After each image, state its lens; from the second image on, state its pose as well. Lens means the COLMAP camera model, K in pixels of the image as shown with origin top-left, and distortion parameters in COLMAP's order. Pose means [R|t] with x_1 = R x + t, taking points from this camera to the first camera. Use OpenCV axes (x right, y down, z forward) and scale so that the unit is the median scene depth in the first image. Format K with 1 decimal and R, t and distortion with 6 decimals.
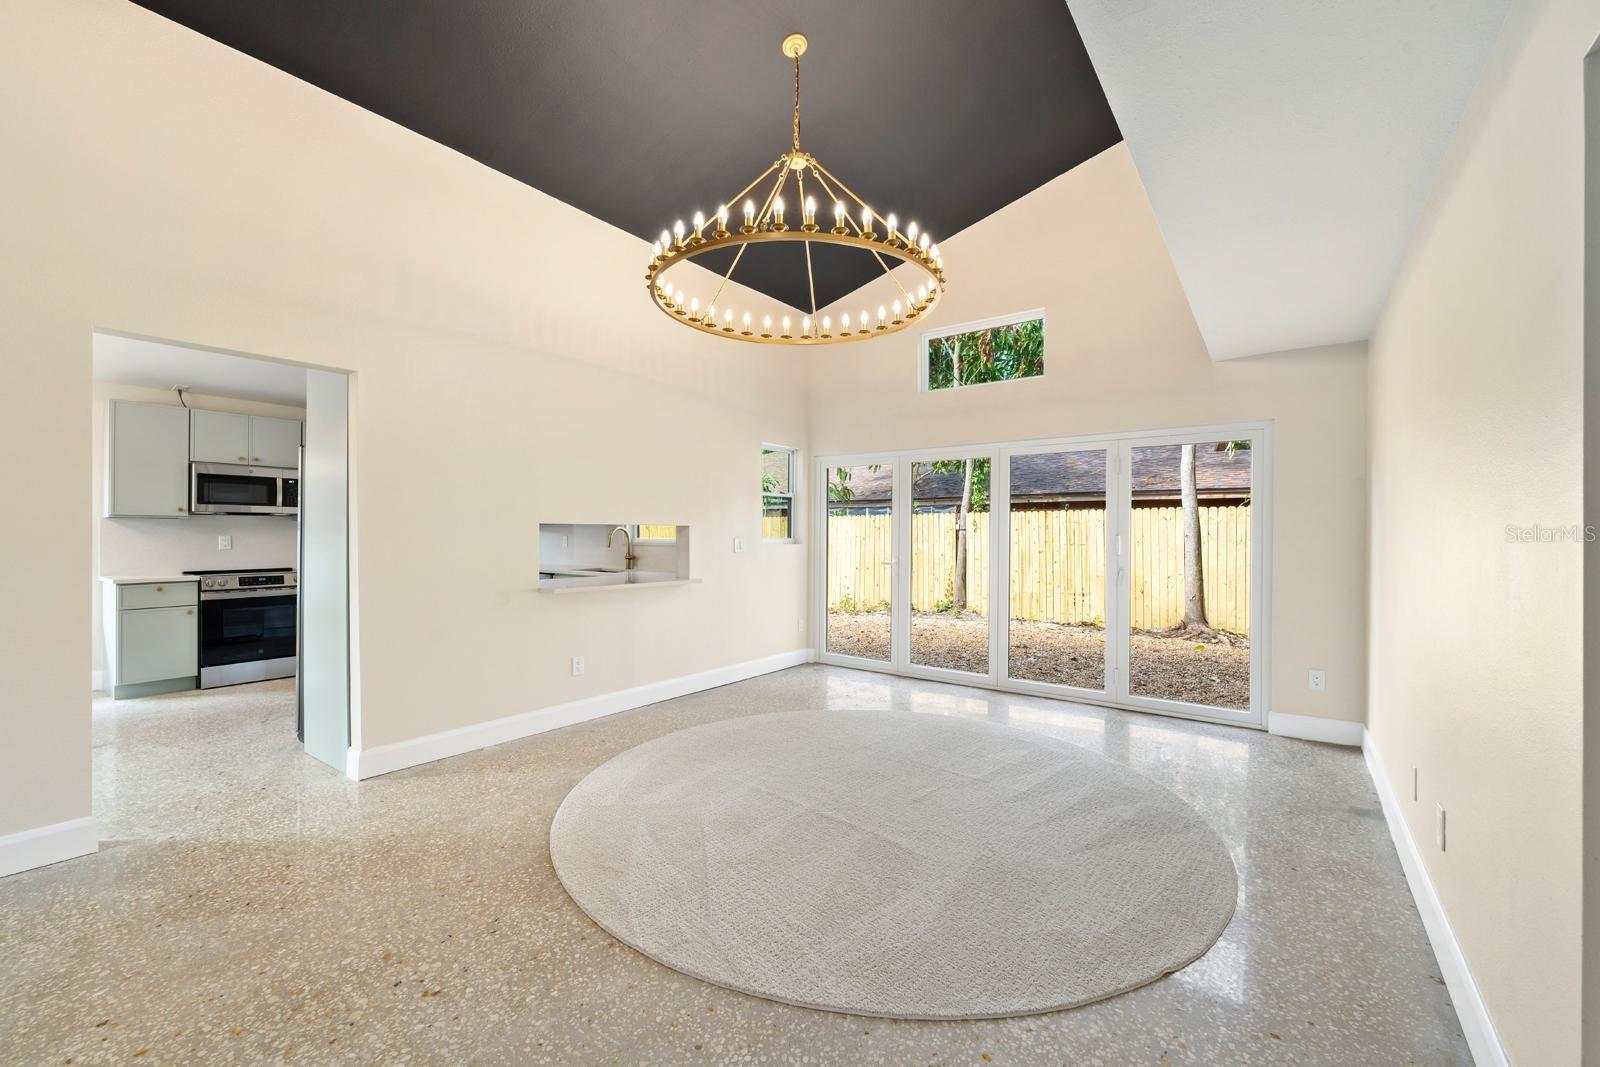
lens RADIAL K [[645.7, 0, 800.0], [0, 645.7, 533.5], [0, 0, 1]] dist [-0.002893, -0.000750]
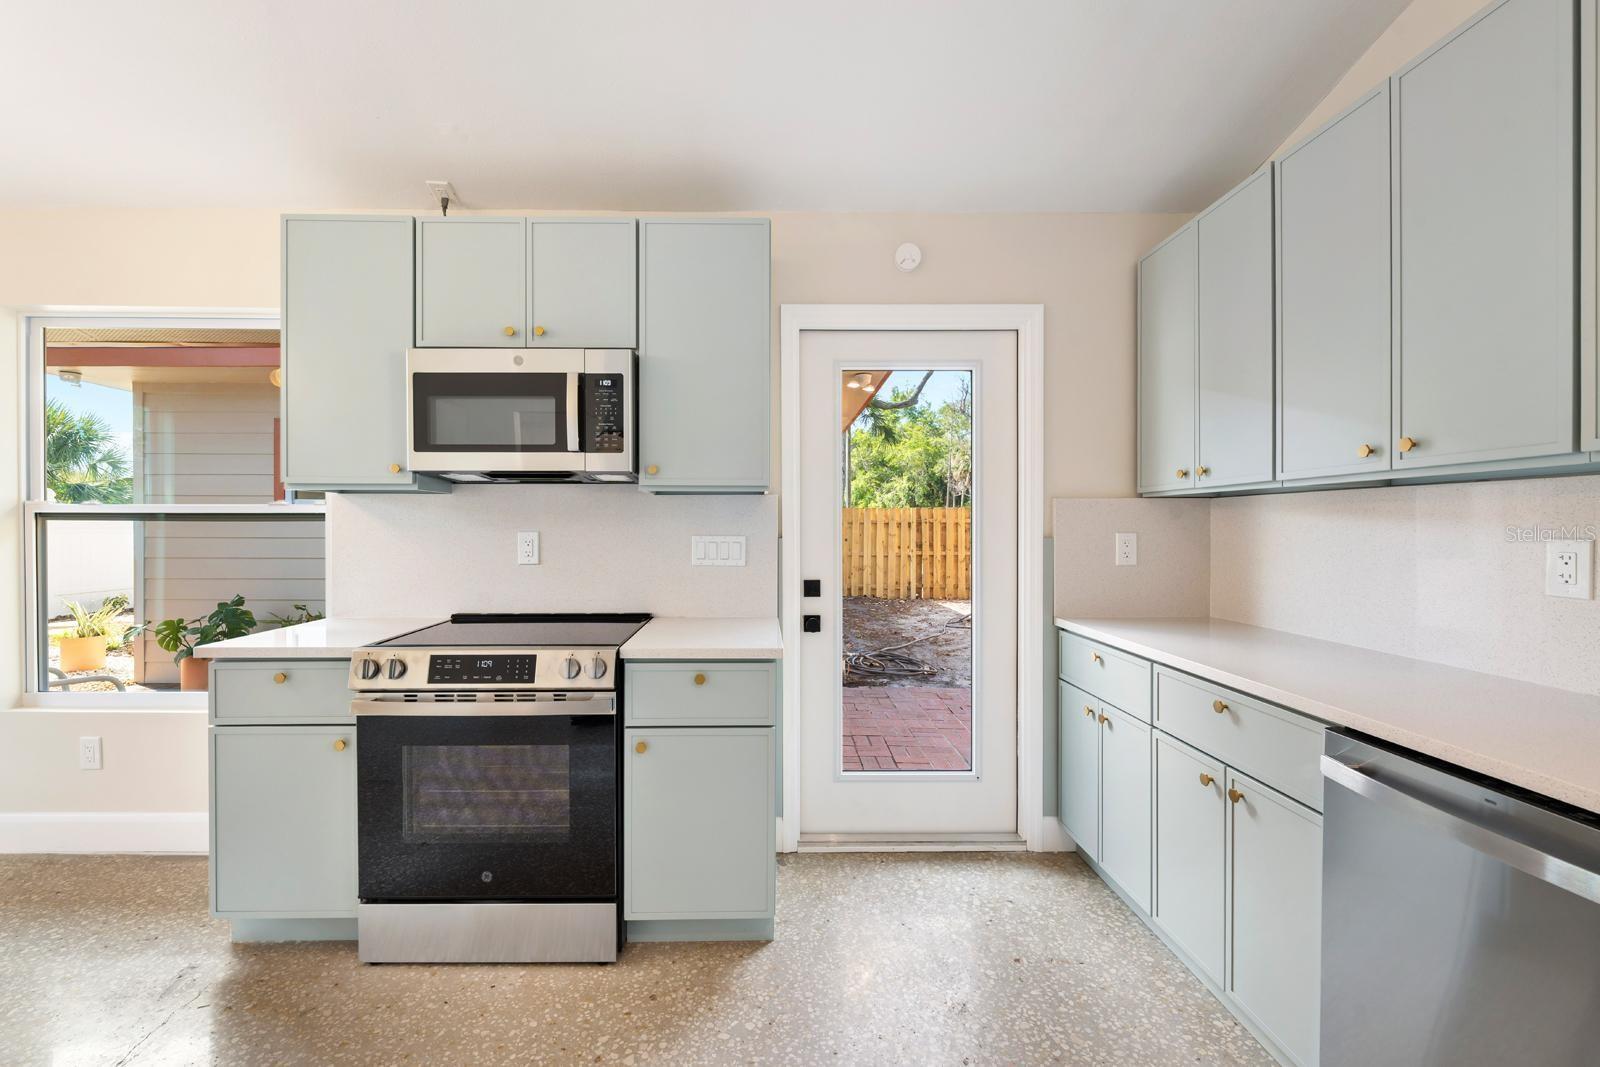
lens RADIAL K [[662.1, 0, 767.0], [0, 662.1, 536.0], [0, 0, 1]] dist [-0.001227, -0.000144]
pose [[0.606169, 0.011563, -0.795252, -0.289992], [0.000643, 0.999887, 0.015029, -0.000573], [0.795336, -0.009622, 0.606093, 0.555530]]
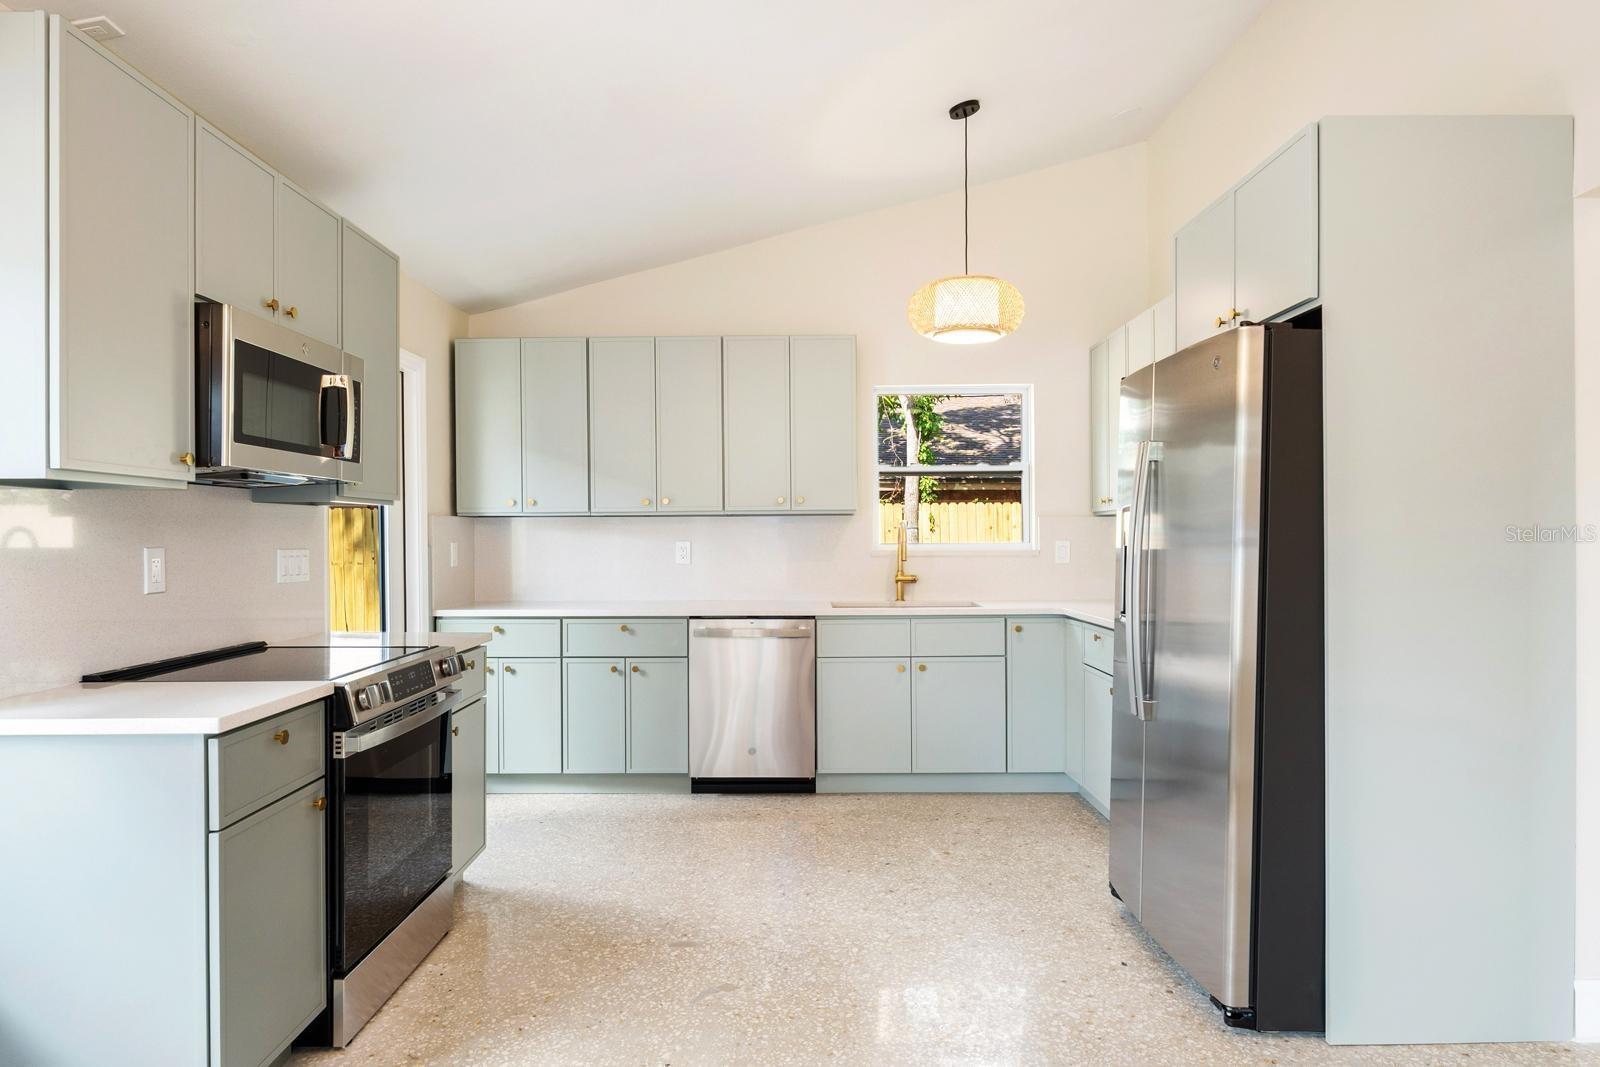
lens RADIAL K [[986.5, 0, 798.5], [0, 986.5, 542.5], [0, 0, 1]] dist [-0.001017, 0.000402]
pose [[0.800503, -0.011687, 0.599215, -0.598254], [0.008517, 0.999931, 0.008124, -0.000550], [-0.599268, -0.001400, 0.800547, 0.285012]]
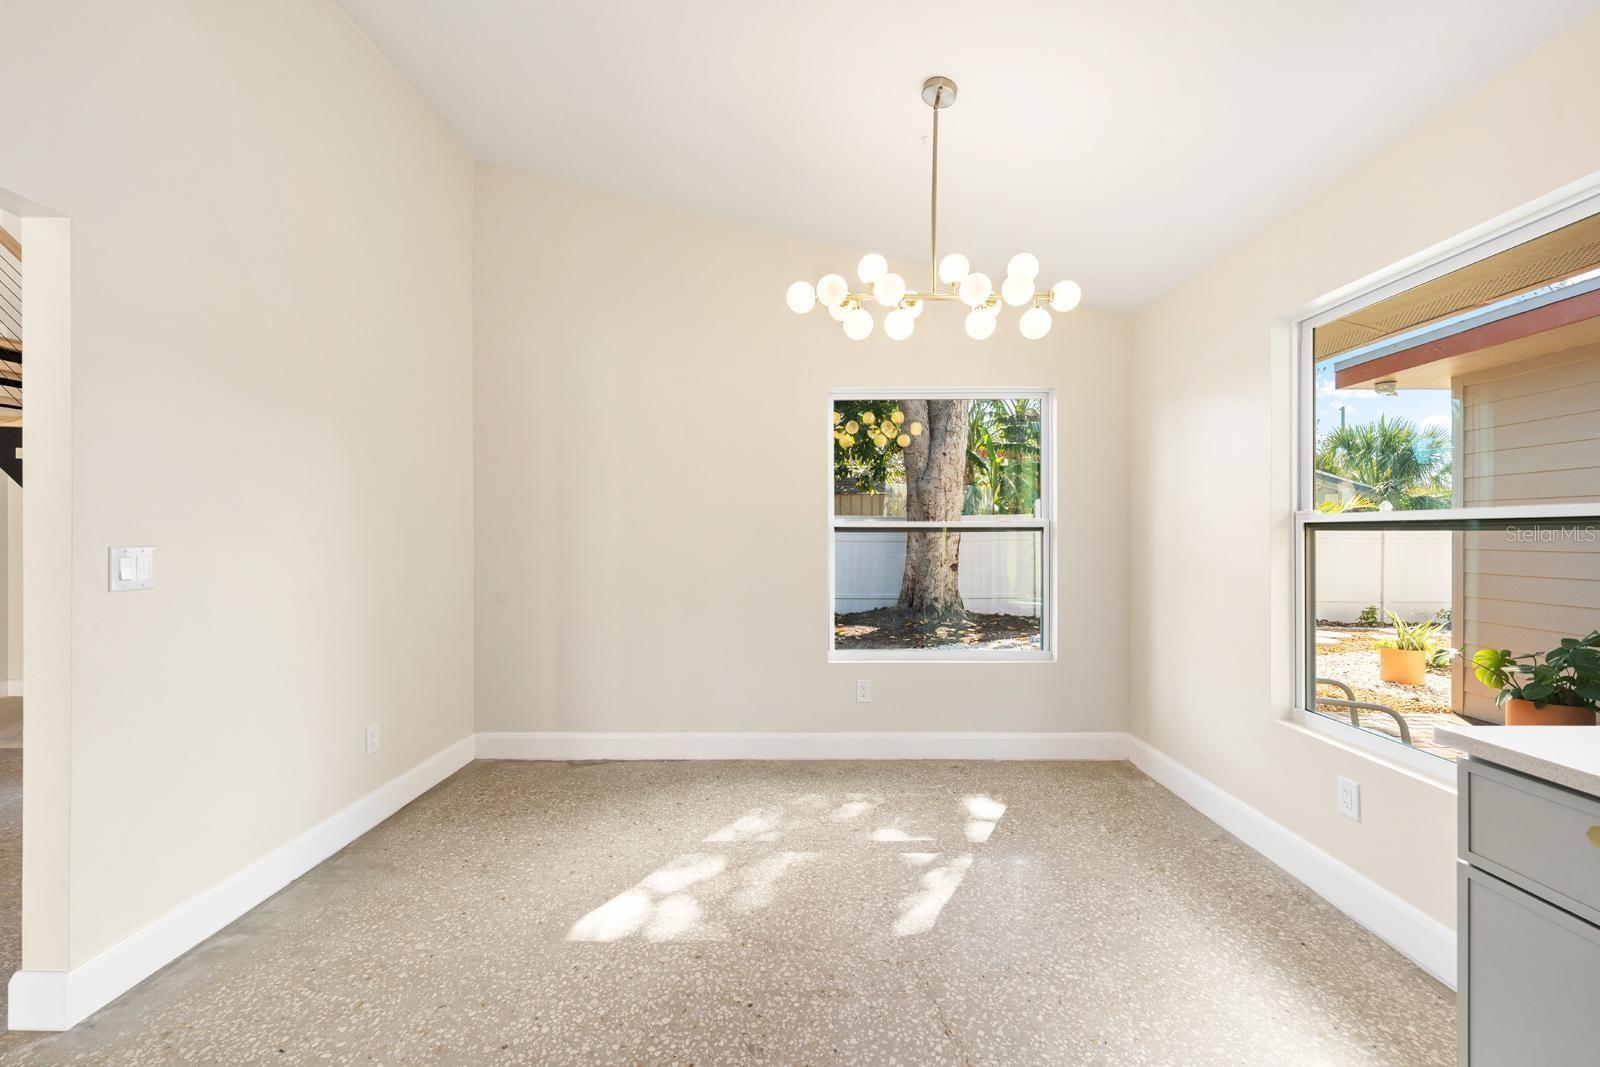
lens RADIAL K [[631.9, 0, 795.1], [0, 631.9, 531.6], [0, 0, 1]] dist [-0.000191, 0.000605]
pose [[-0.809251, -0.005950, -0.587433, -0.386113], [-0.003130, 0.999978, -0.005816, -0.000767], [0.587455, -0.002868, -0.809252, 0.565771]]
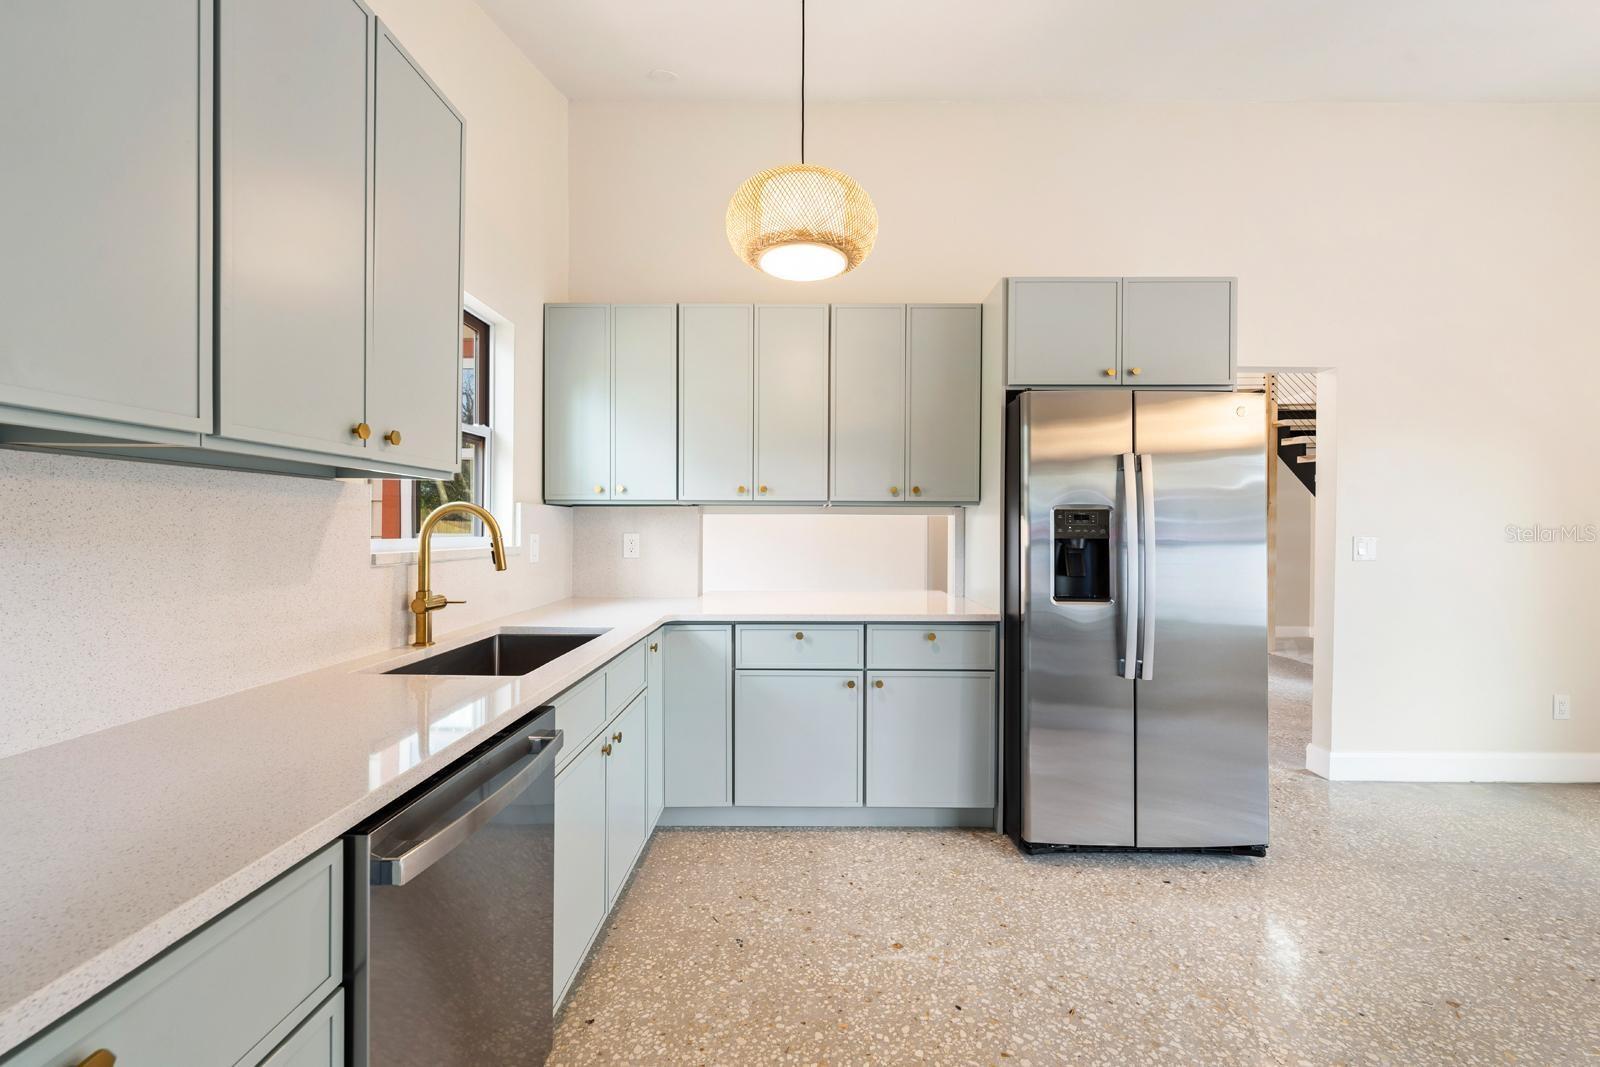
lens RADIAL K [[645.7, 0, 800.0], [0, 645.7, 533.5], [0, 0, 1]] dist [-0.002893, -0.000750]
pose [[-0.590544, -0.006346, 0.806981, -0.439471], [-0.001494, 0.999976, 0.006770, 0.001893], [-0.807004, 0.002792, -0.590539, 0.747354]]
